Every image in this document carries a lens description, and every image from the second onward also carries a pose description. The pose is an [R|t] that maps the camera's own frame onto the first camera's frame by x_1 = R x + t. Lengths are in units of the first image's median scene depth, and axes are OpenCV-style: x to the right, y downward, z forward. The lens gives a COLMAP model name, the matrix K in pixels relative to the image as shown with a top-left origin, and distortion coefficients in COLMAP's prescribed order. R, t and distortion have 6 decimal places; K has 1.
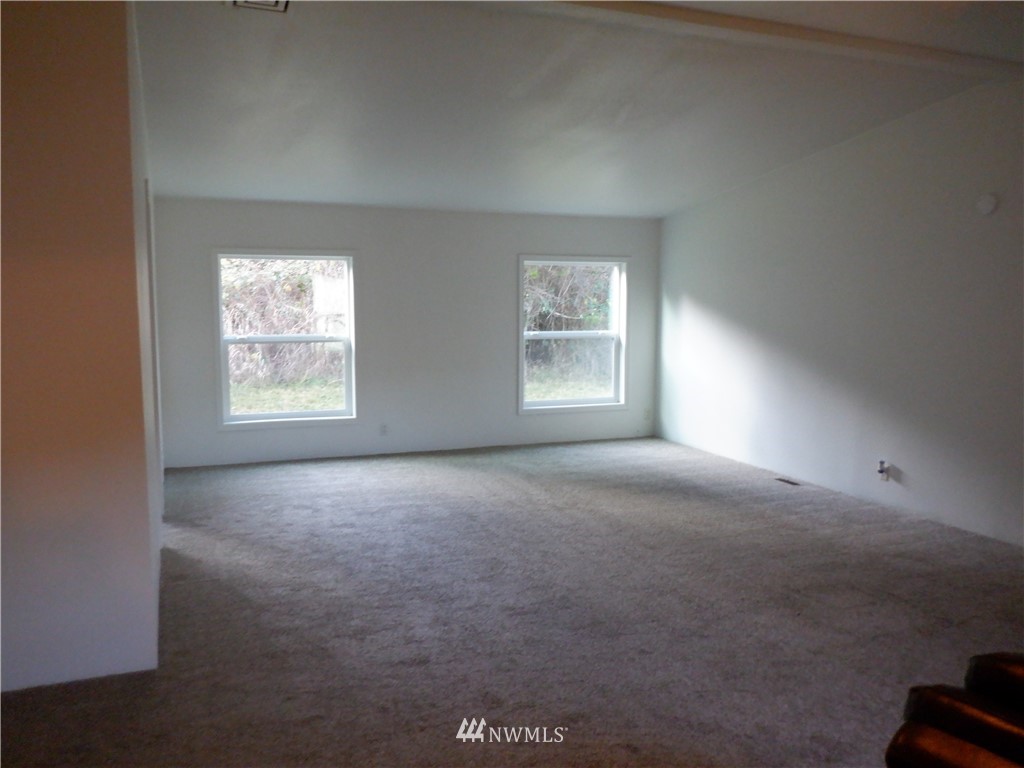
lens RADIAL K [[836.8, 0, 512.0], [0, 836.8, 384.0], [0, 0, 1]] dist [-0.012107, -0.002642]
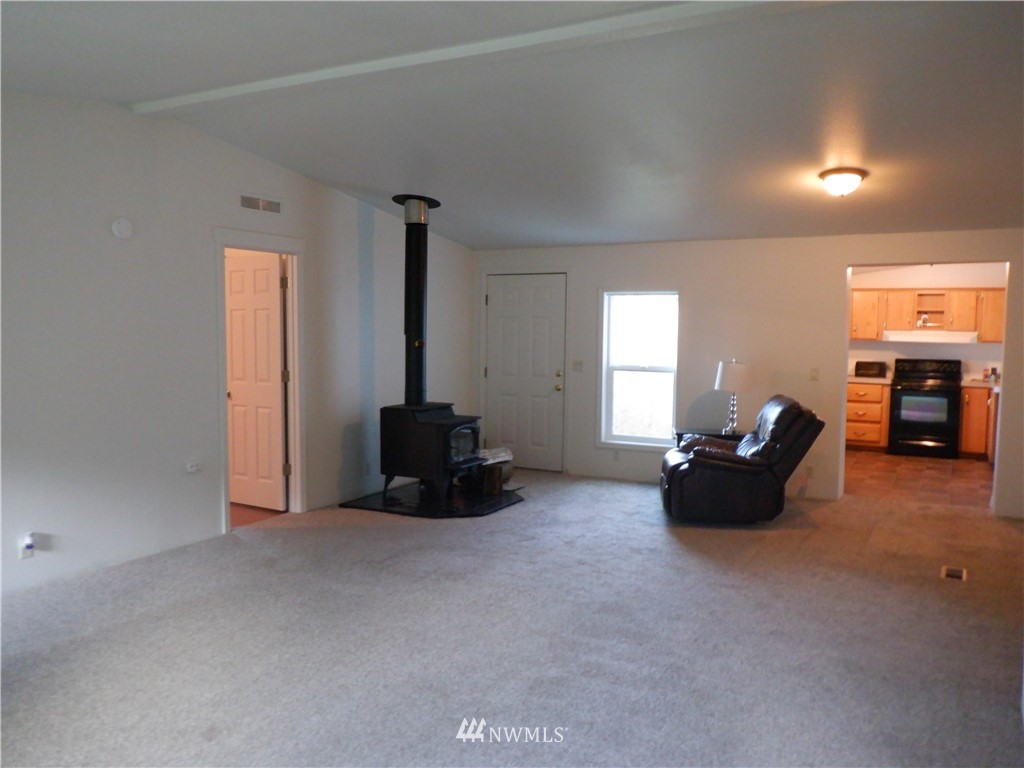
lens RADIAL K [[836.8, 0, 512.0], [0, 836.8, 384.0], [0, 0, 1]] dist [-0.012107, -0.002642]
pose [[-0.632419, -0.064721, 0.771918, -0.561659], [0.080080, 0.985702, 0.148254, -0.162358], [-0.770476, 0.155574, -0.618193, 1.451476]]
